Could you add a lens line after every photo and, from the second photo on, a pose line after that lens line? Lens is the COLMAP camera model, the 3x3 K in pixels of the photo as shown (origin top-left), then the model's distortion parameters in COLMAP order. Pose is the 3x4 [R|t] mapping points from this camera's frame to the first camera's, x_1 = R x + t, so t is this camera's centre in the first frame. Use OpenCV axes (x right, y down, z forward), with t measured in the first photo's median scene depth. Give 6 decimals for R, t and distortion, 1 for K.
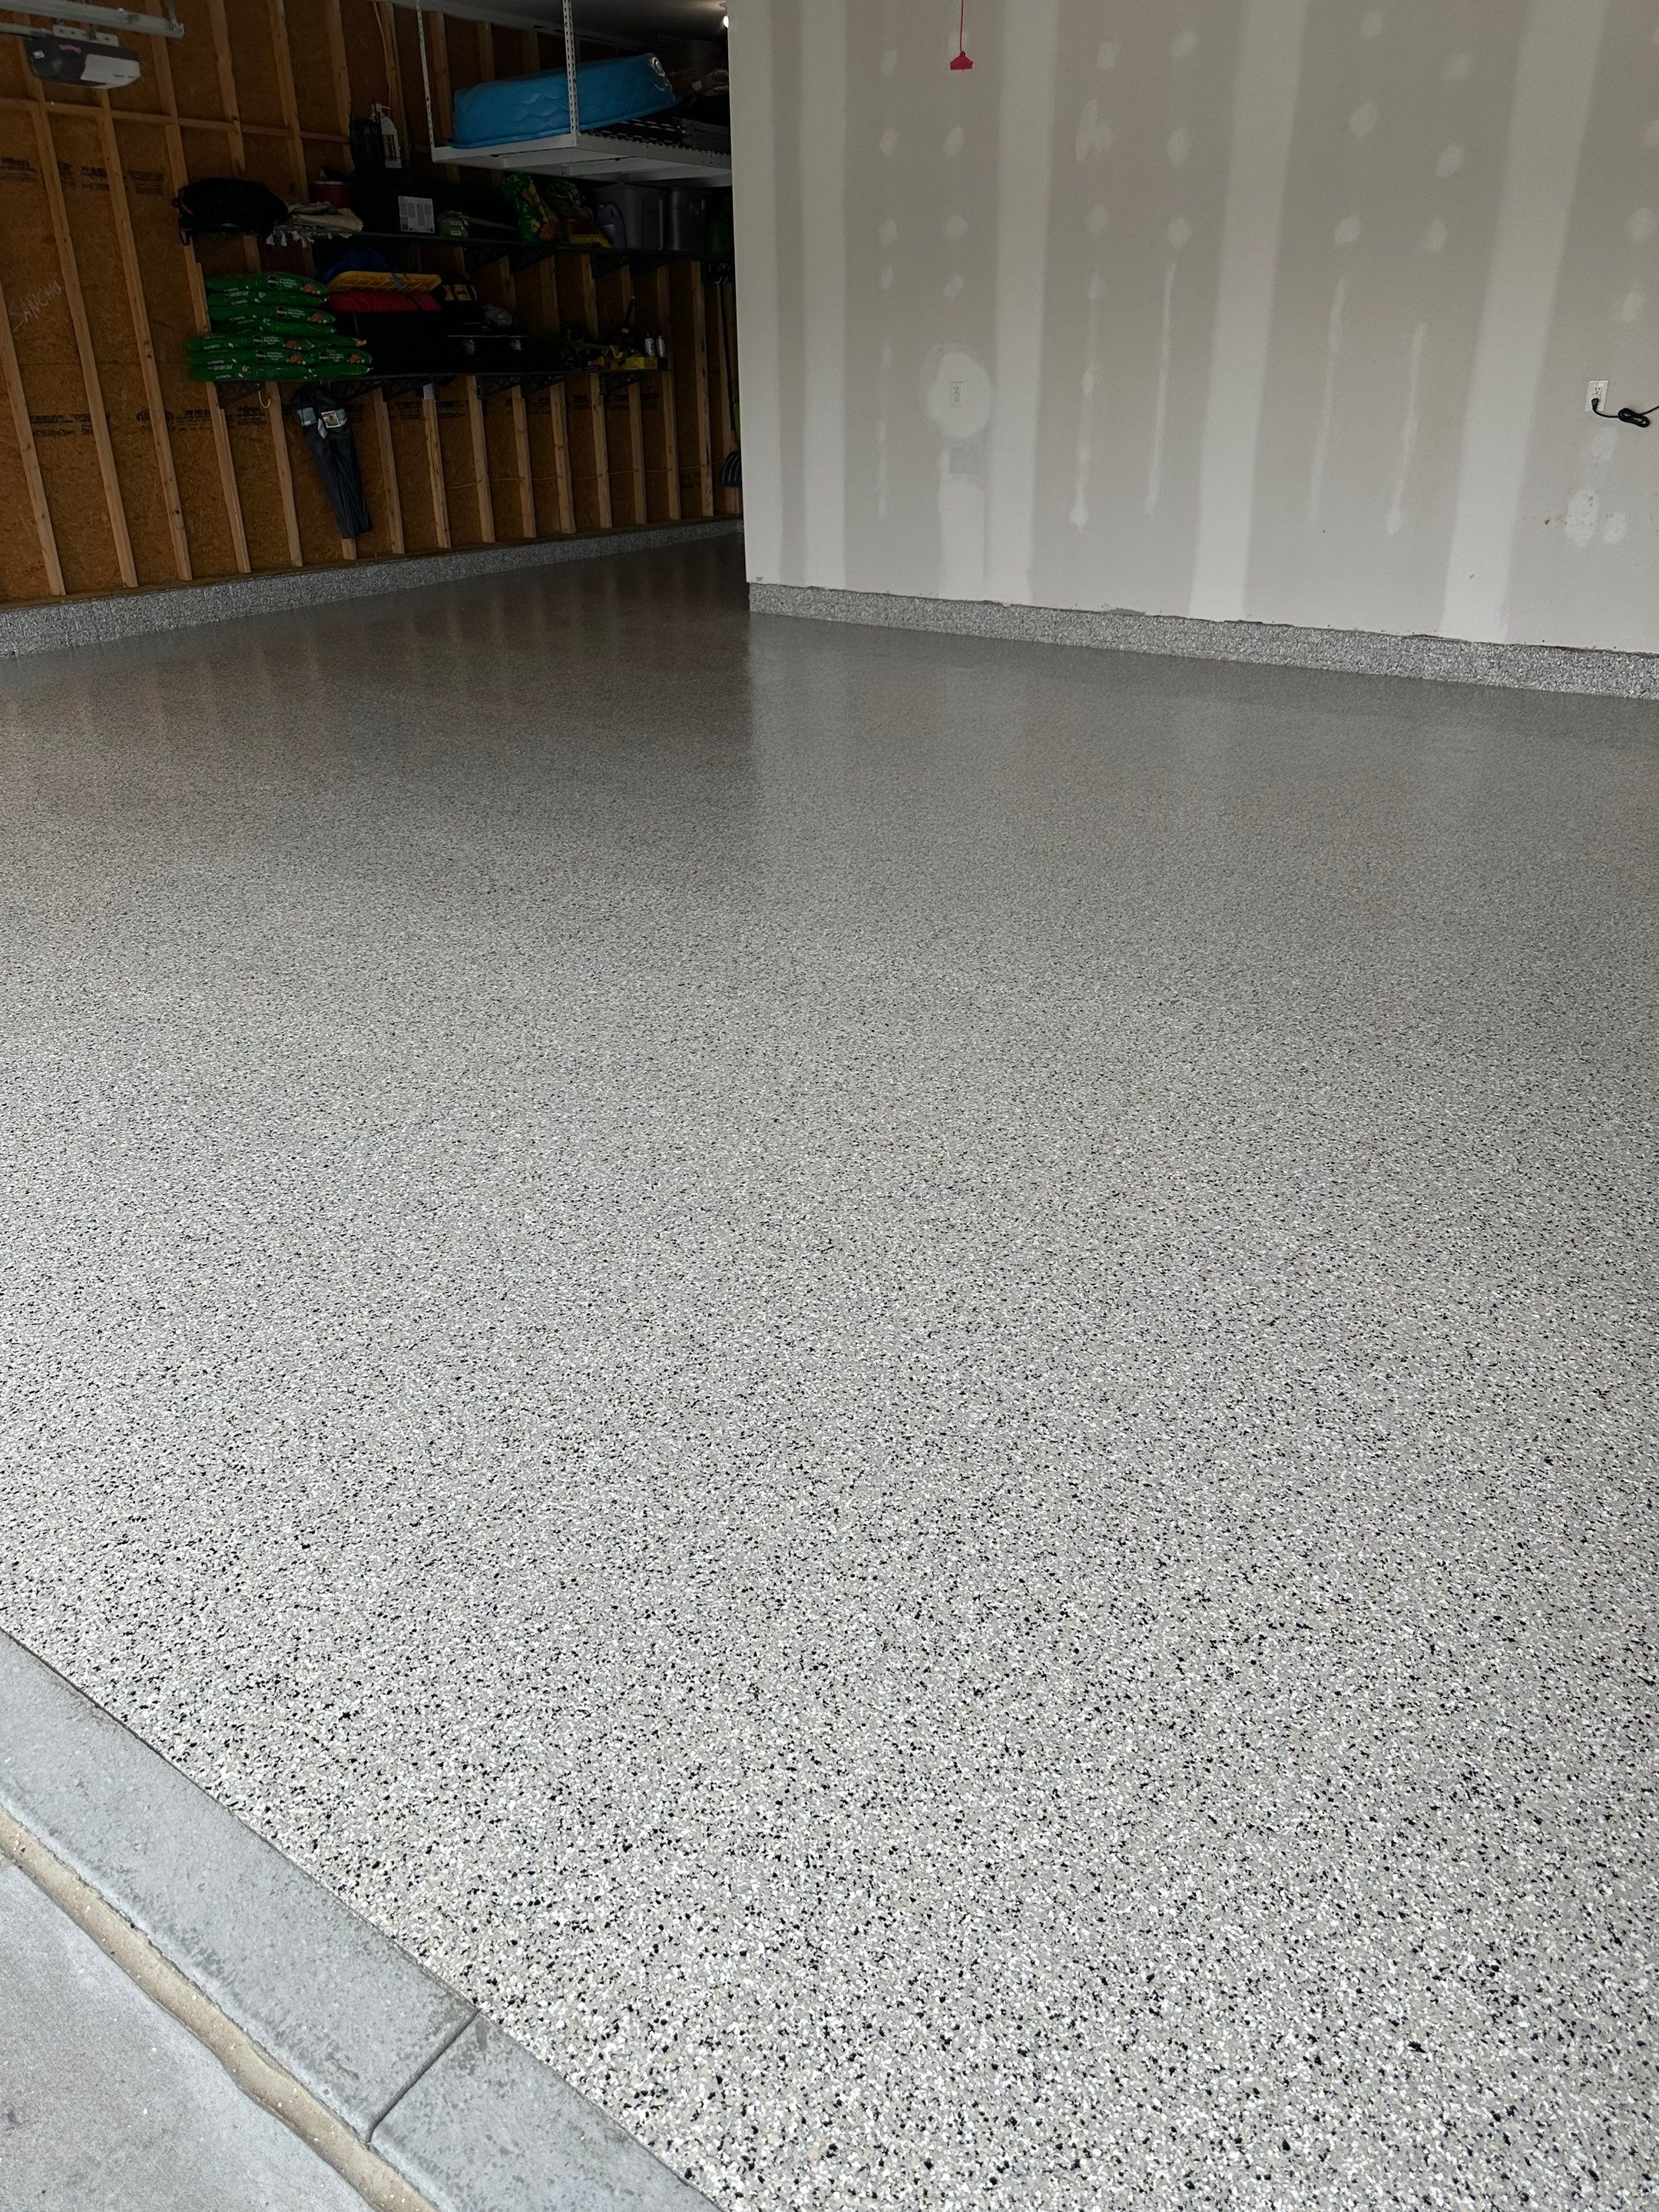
lens RADIAL K [[1534.7, 0, 833.8], [0, 1534.7, 1081.3], [0, 0, 1]] dist [0.014133, -0.016762]
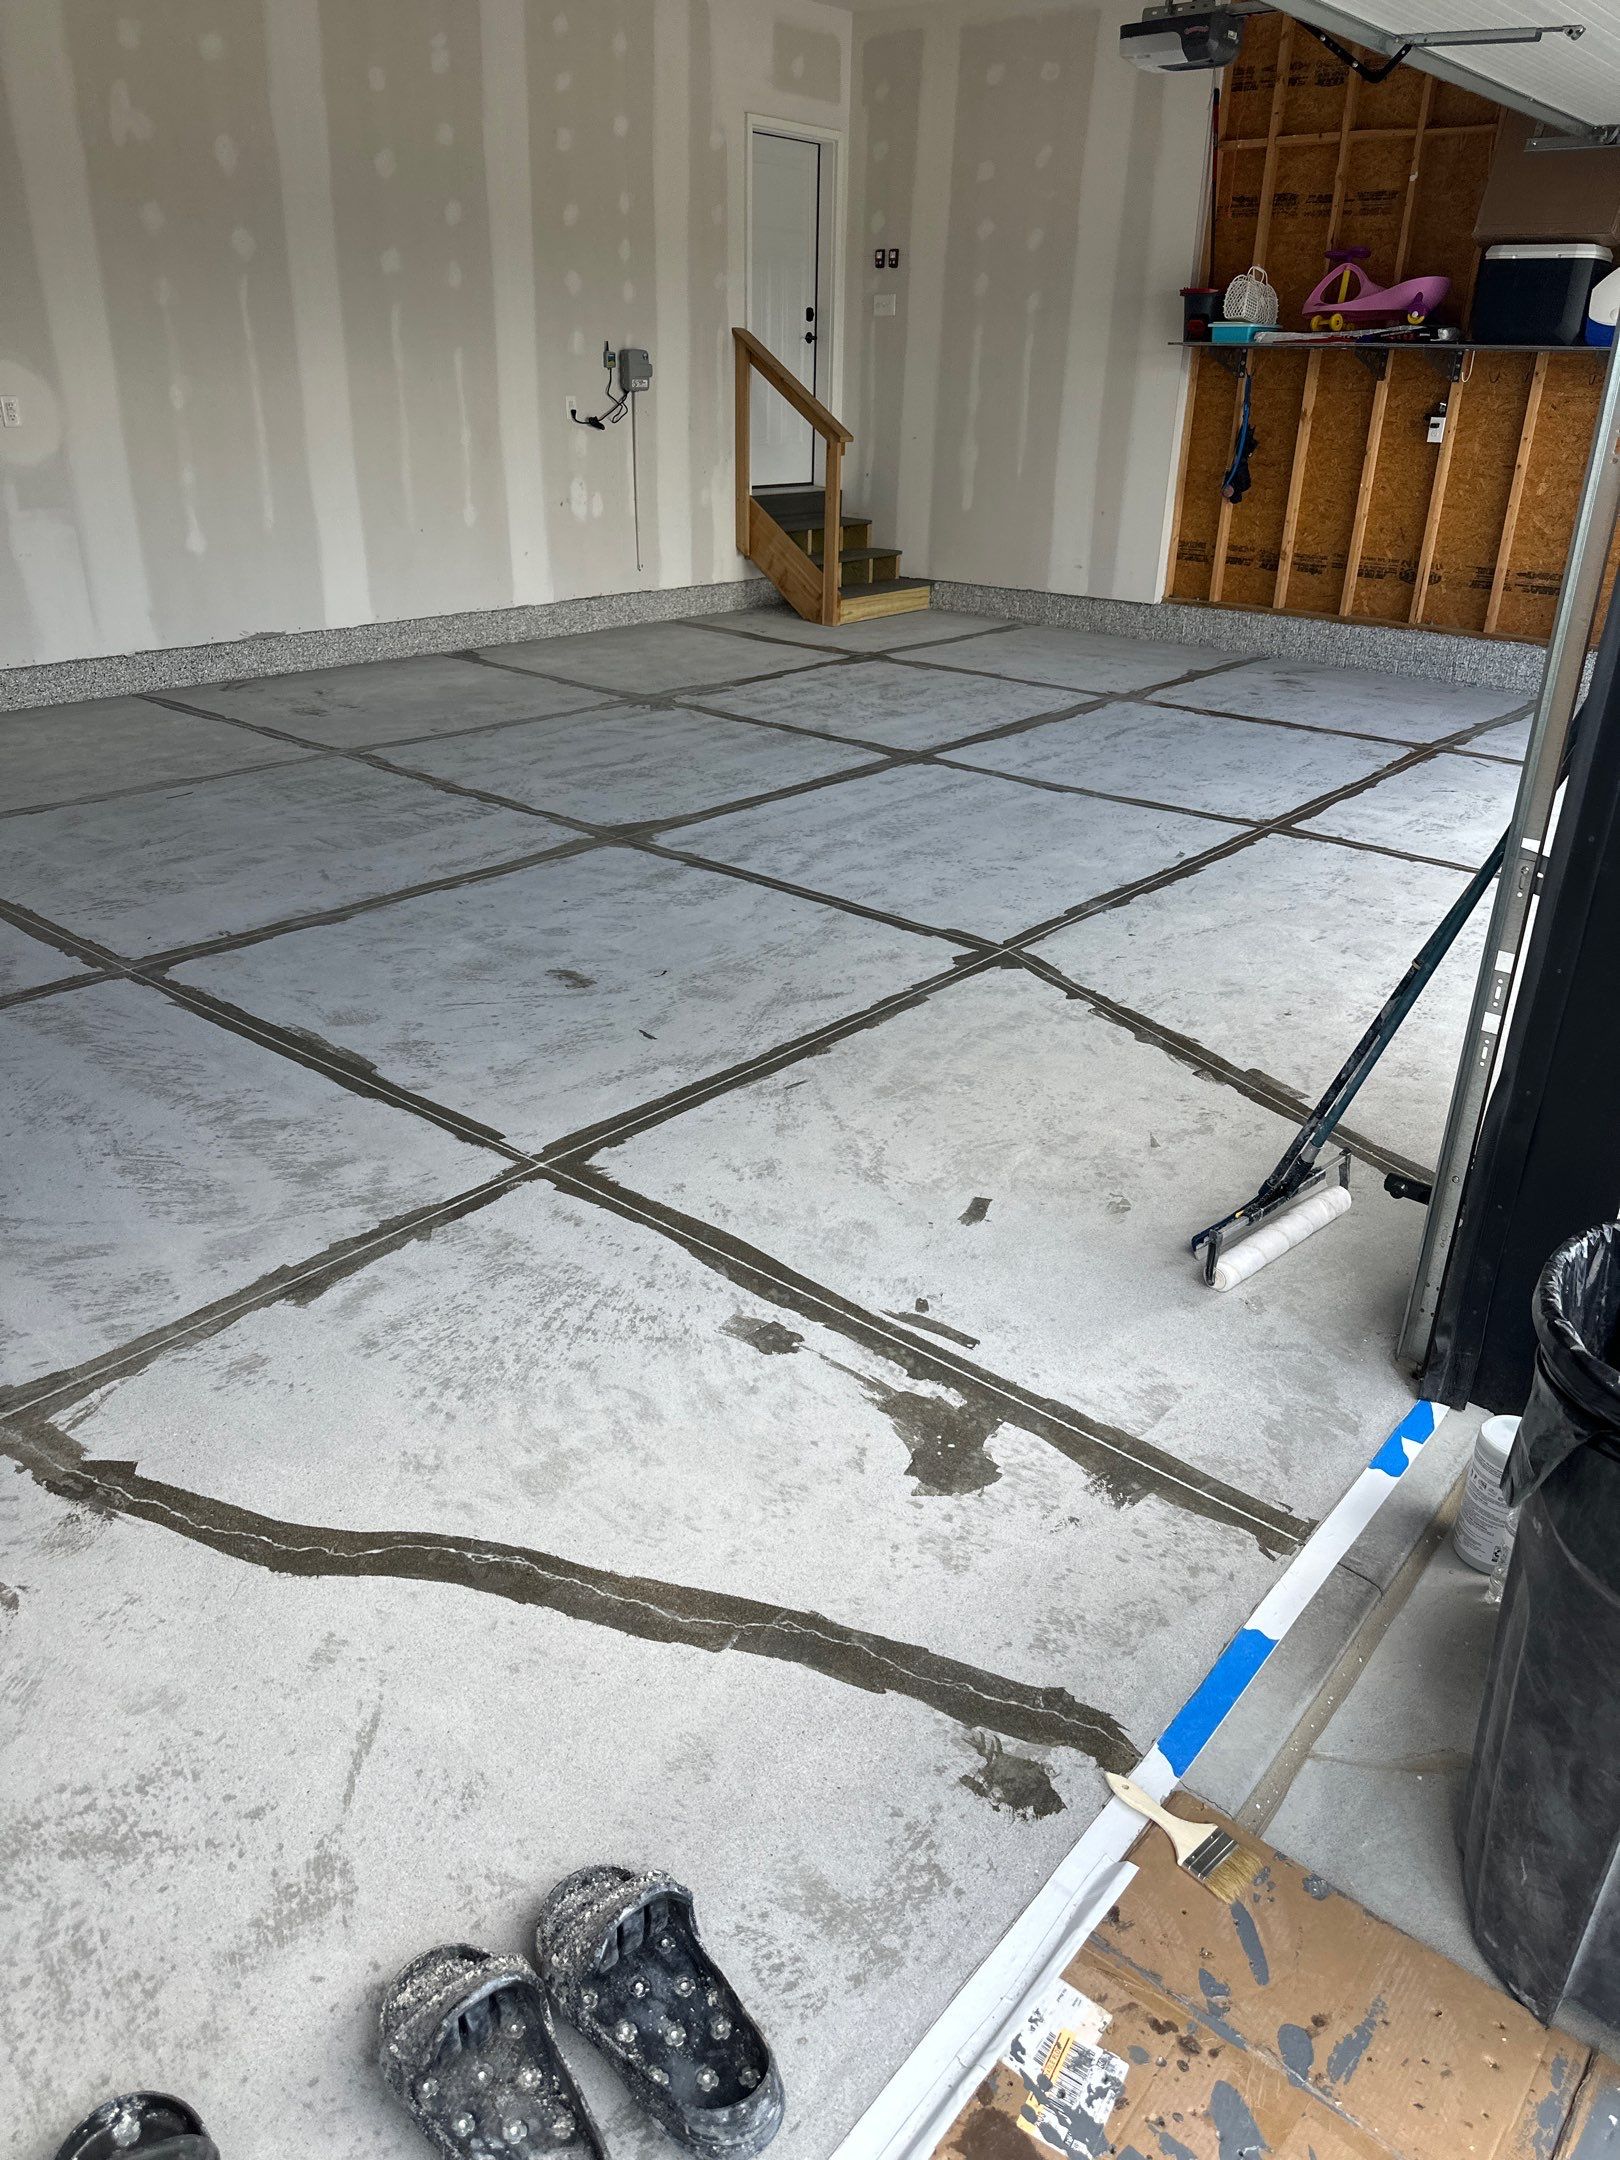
lens RADIAL K [[1538.2, 0, 810.0], [0, 1538.2, 1080.0], [0, 0, 1]] dist [0.011497, -0.011672]
pose [[0.072396, -0.412635, 0.908015, -0.772772], [0.400851, 0.845677, 0.352347, -0.277227], [-0.913278, 0.338470, 0.226629, 0.575050]]
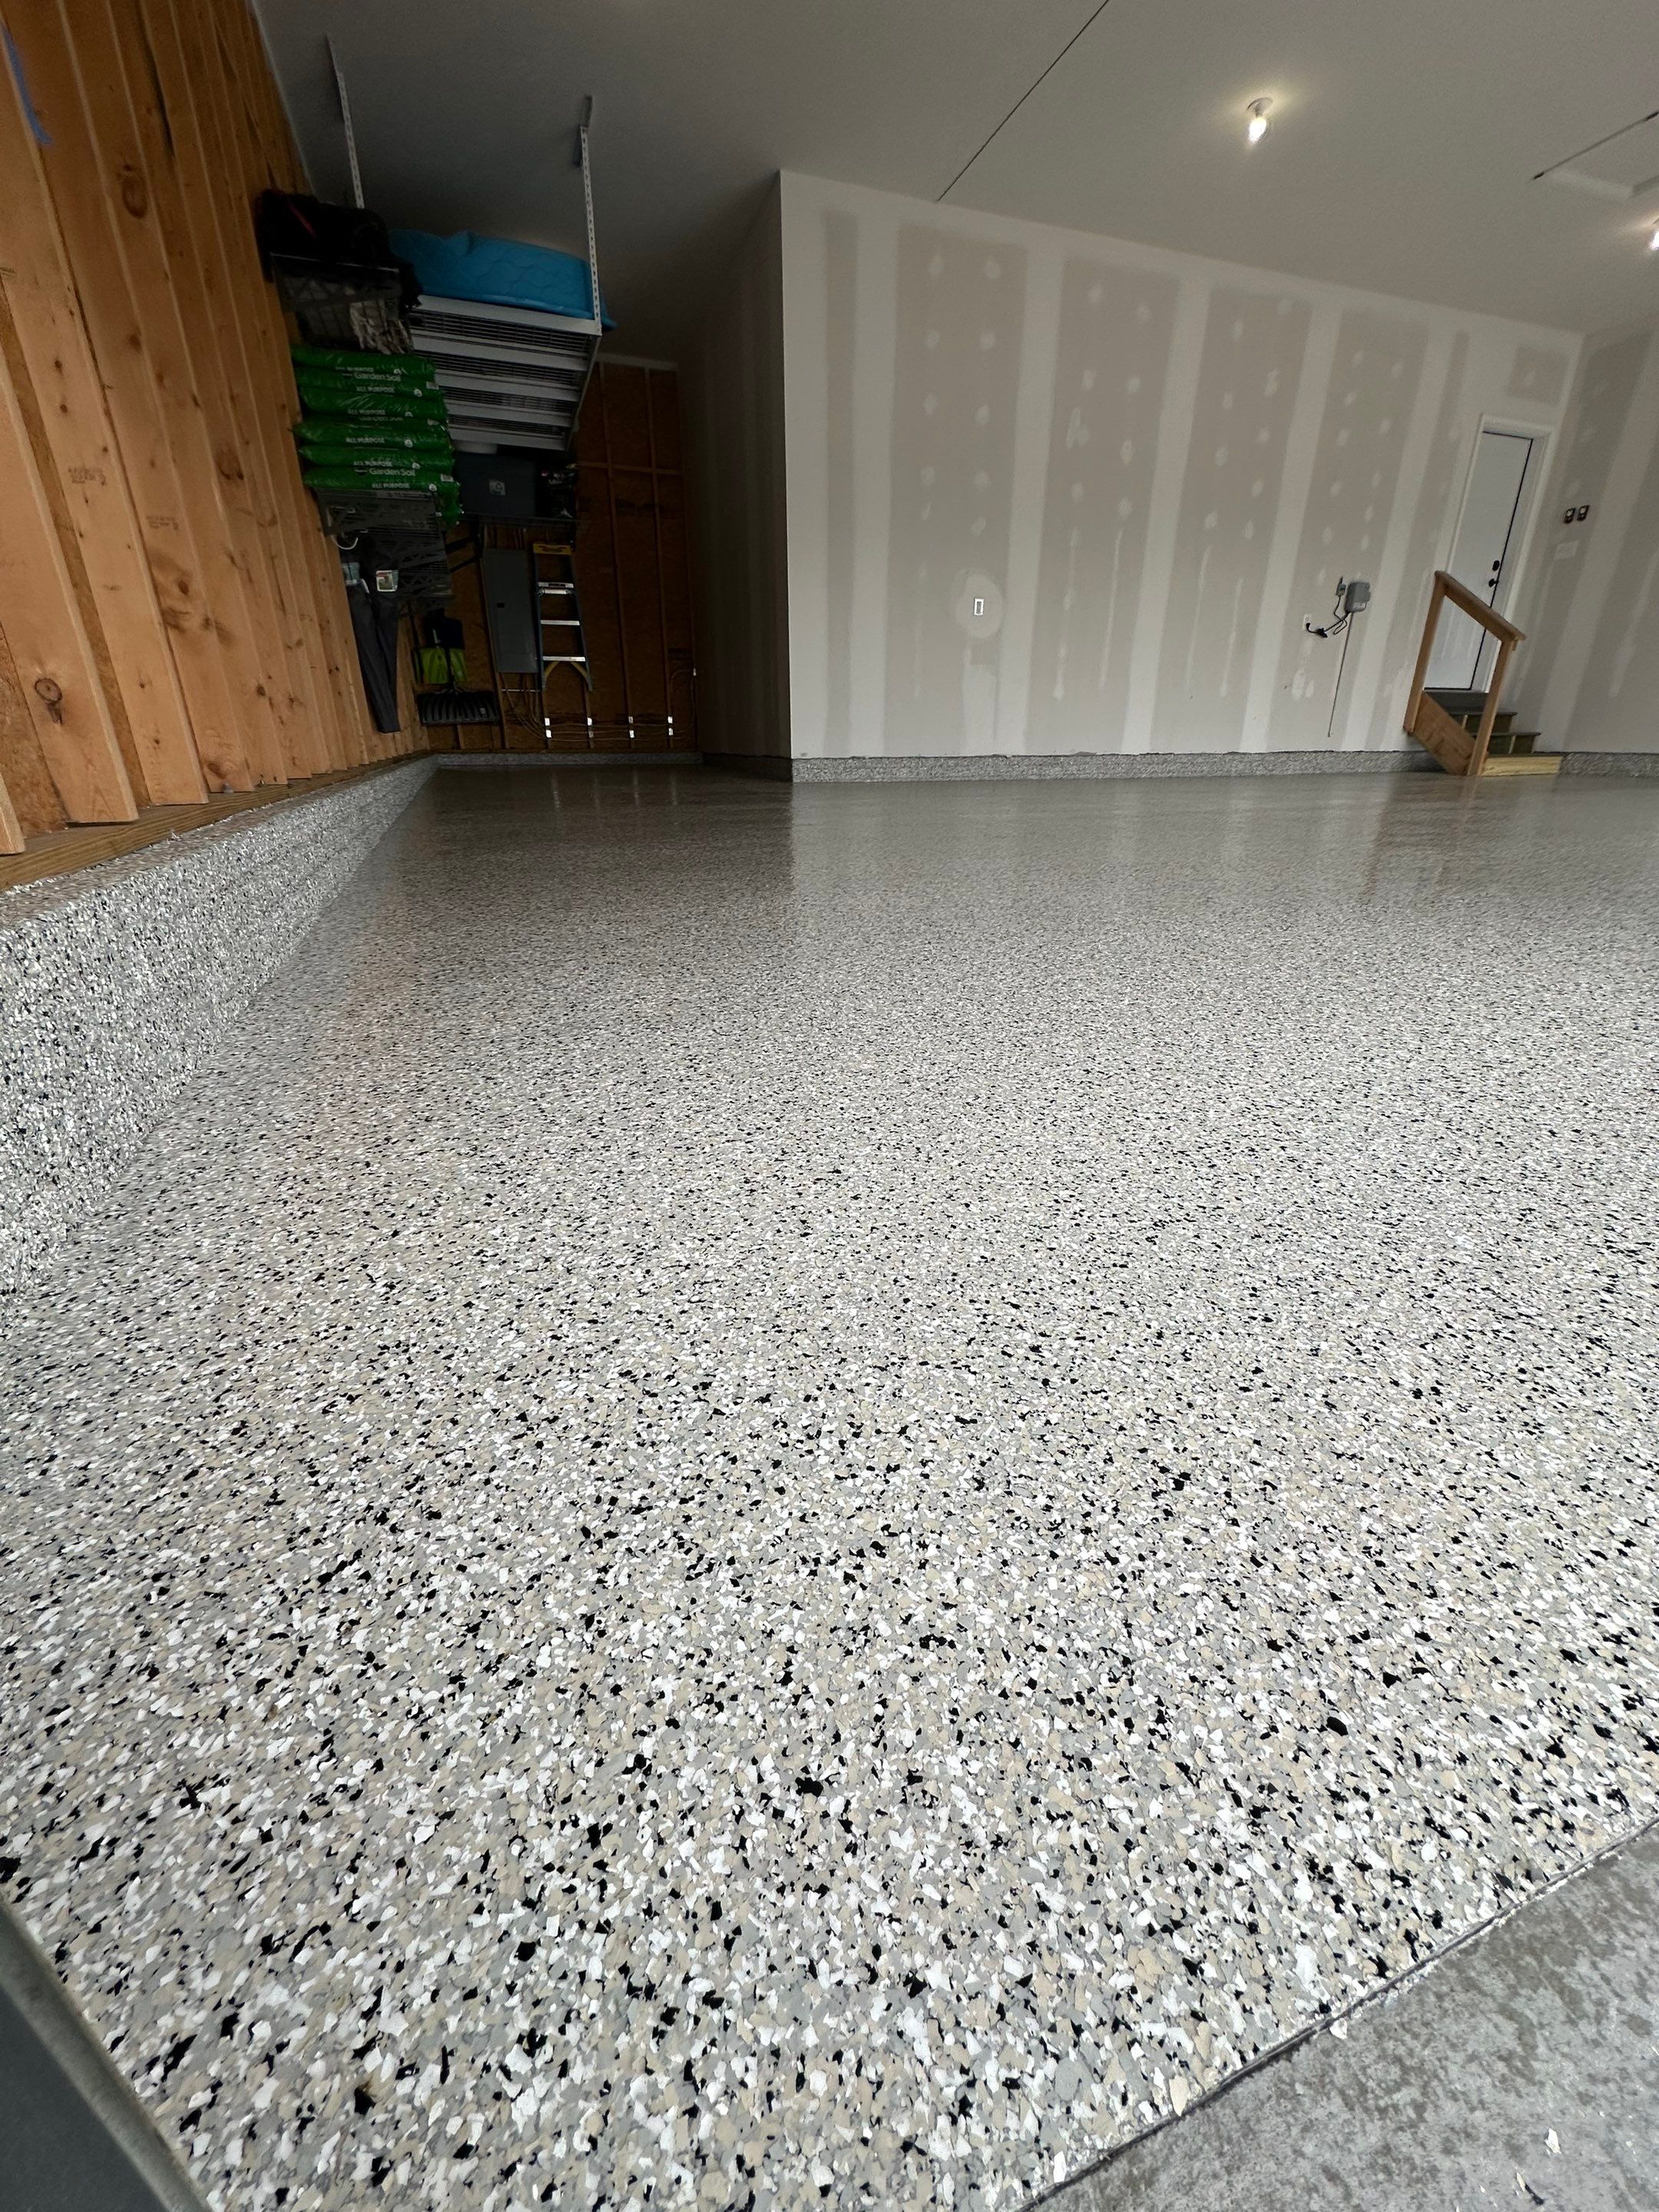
lens RADIAL K [[881.2, 0, 827.9], [0, 881.2, 1102.7], [0, 0, 1]] dist [-0.003163, 0.000233]
pose [[0.571746, -0.311748, 0.758894, -0.766458], [0.345362, 0.930499, 0.122048, -0.175655], [-0.744199, 0.192313, 0.639675, 0.693808]]
